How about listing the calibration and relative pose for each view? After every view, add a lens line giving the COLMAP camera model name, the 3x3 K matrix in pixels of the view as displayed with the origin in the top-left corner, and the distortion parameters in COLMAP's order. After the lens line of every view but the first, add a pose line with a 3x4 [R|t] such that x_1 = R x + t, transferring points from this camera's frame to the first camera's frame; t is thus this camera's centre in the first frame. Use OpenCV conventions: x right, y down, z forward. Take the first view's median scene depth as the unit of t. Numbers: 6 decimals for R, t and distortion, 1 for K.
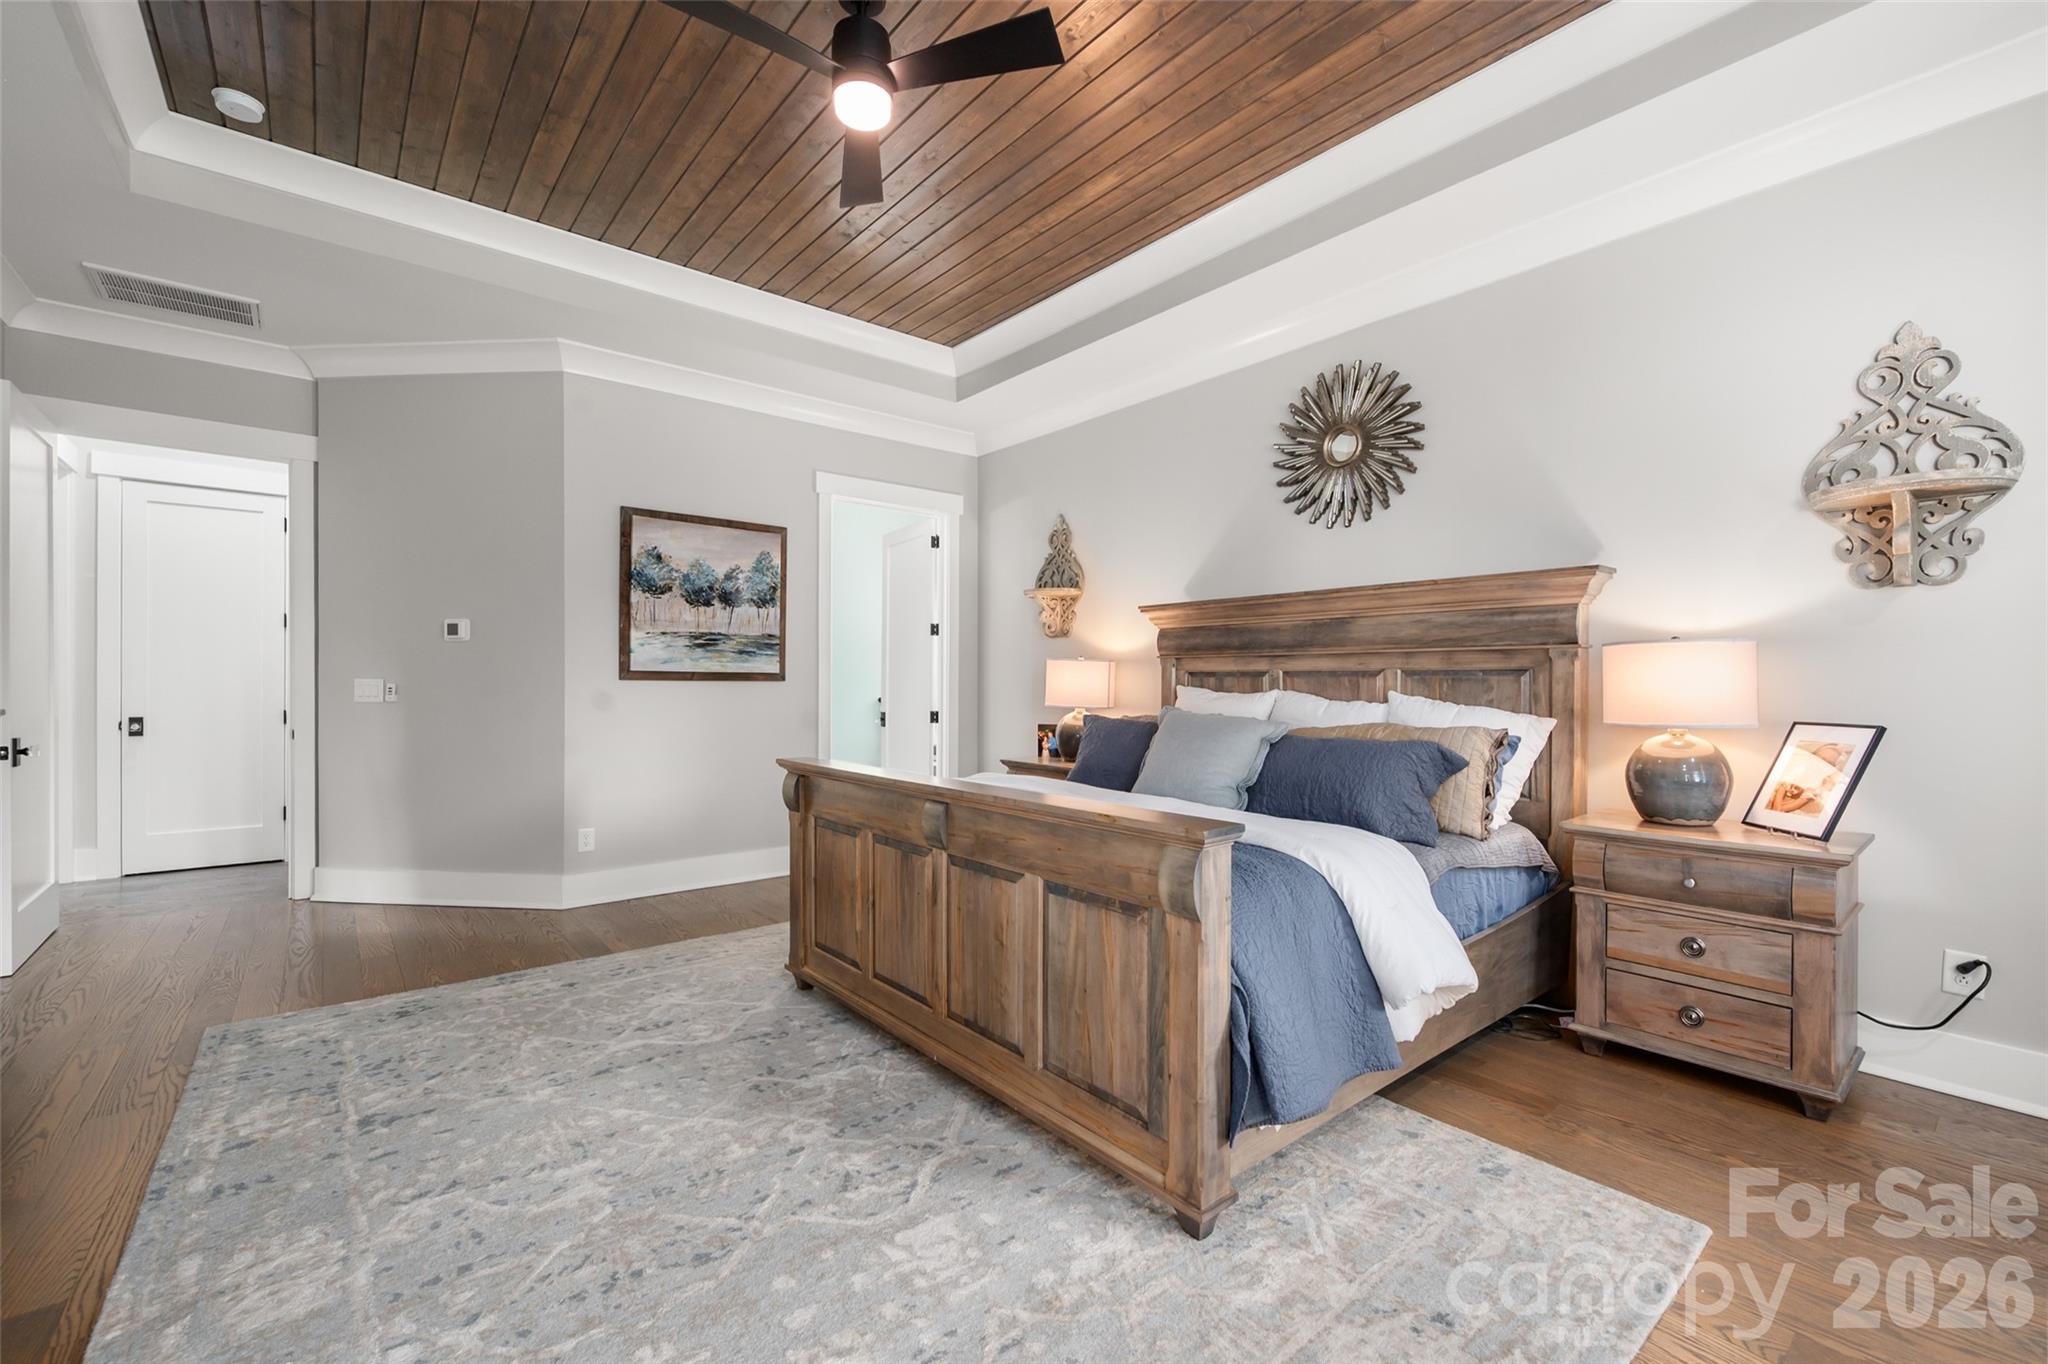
lens RADIAL K [[855.6, 0, 1026.6], [0, 855.6, 687.4], [0, 0, 1]] dist [0.004609, 0.000050]
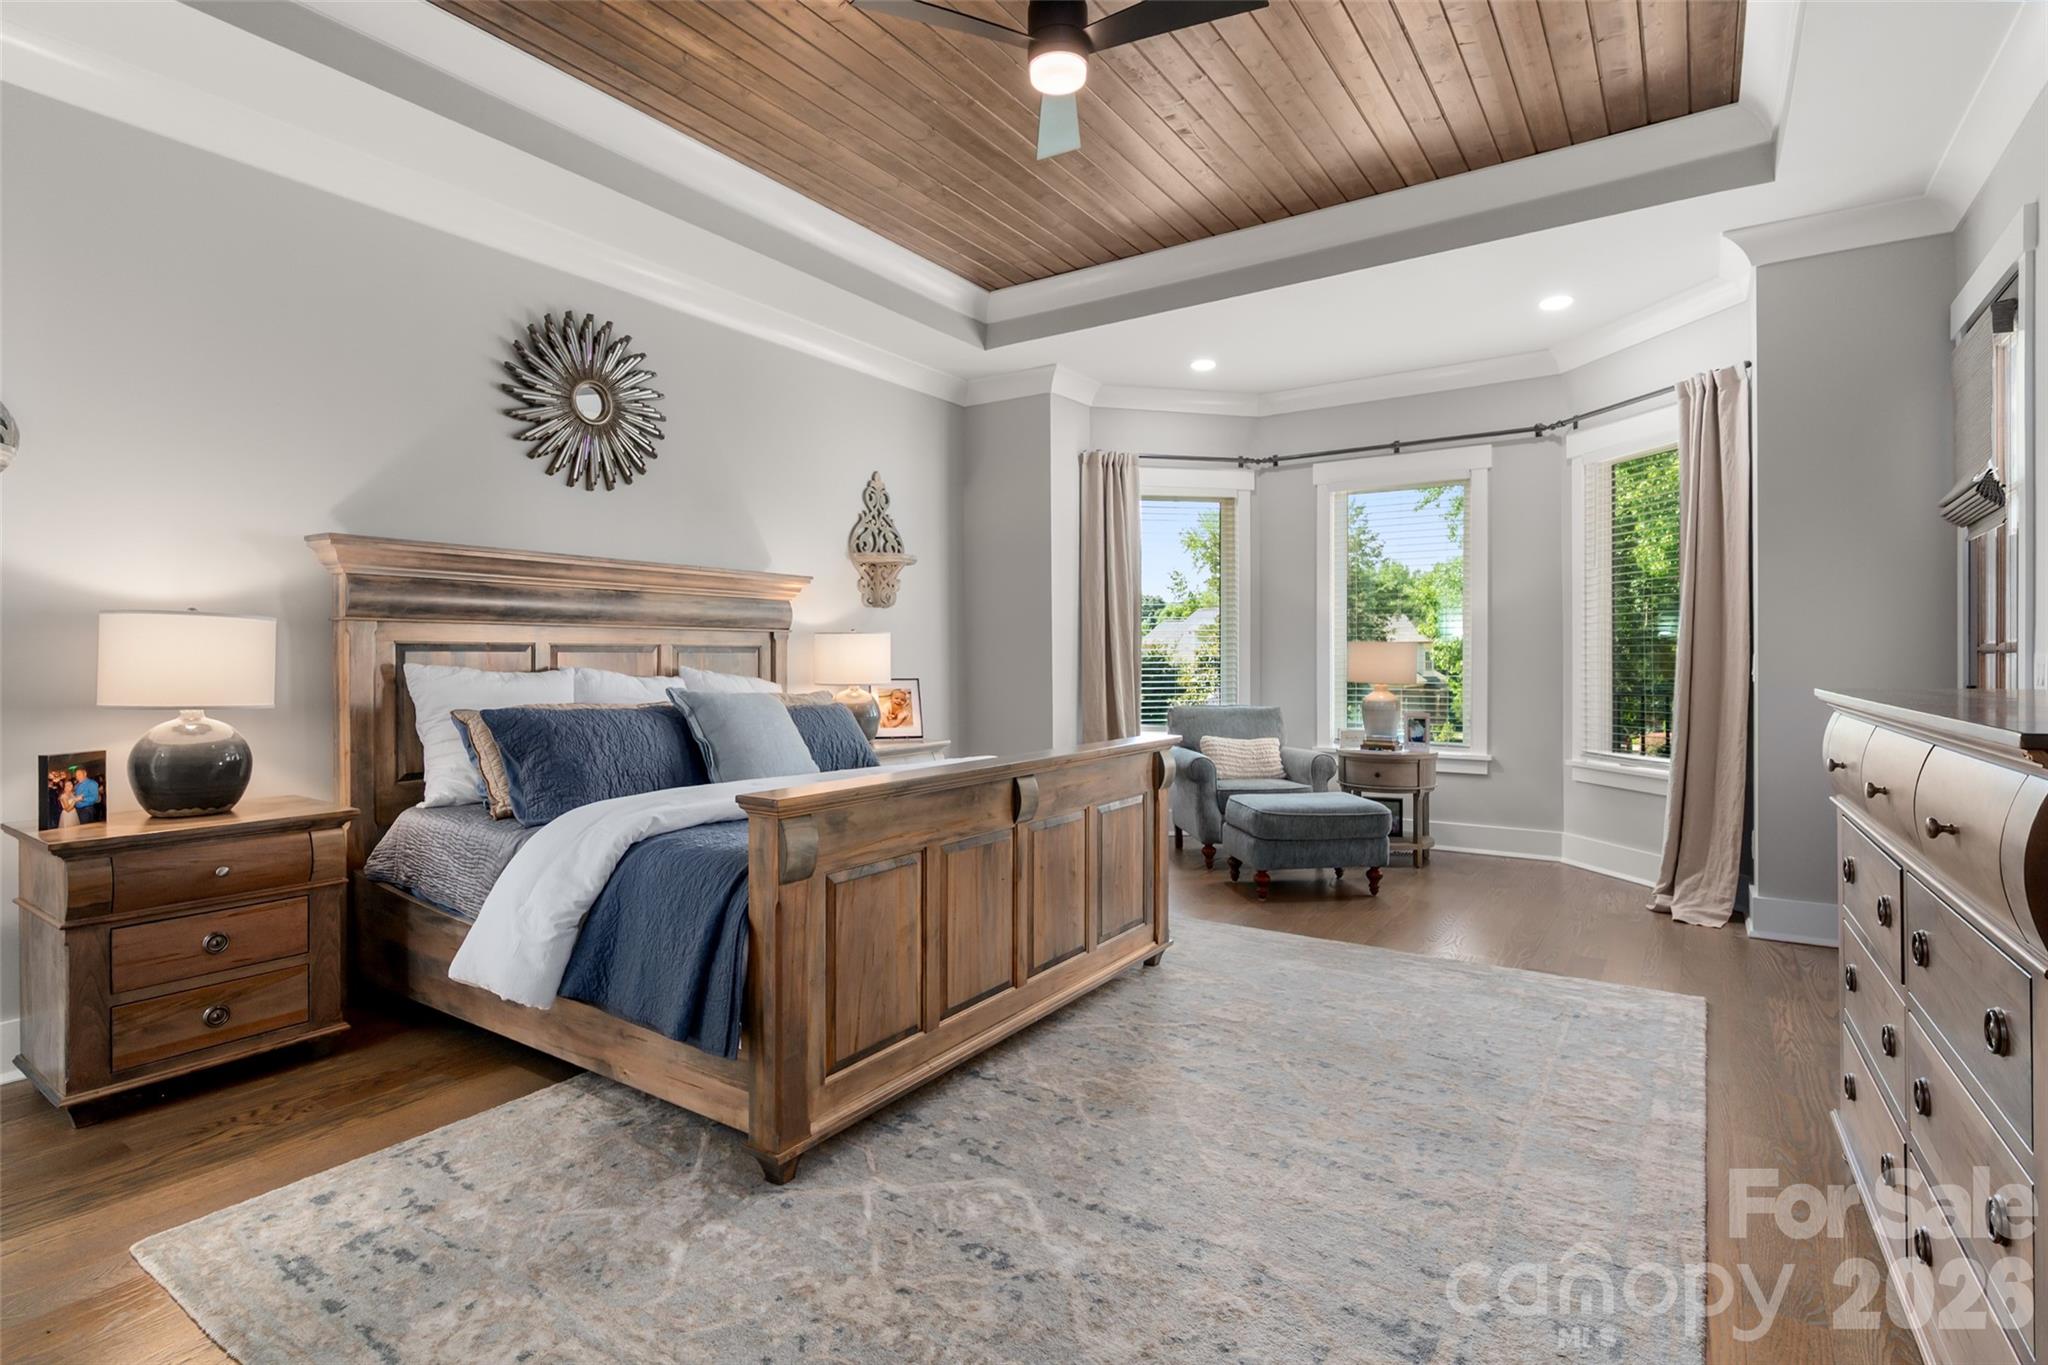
lens RADIAL K [[1005.5, 0, 1024.4], [0, 1005.5, 665.7], [0, 0, 1]] dist [-0.001788, 0.000378]
pose [[-0.288910, -0.010458, 0.957299, -1.088984], [0.006888, 0.999892, 0.013002, -0.011813], [-0.957332, 0.010350, -0.288806, 1.167937]]
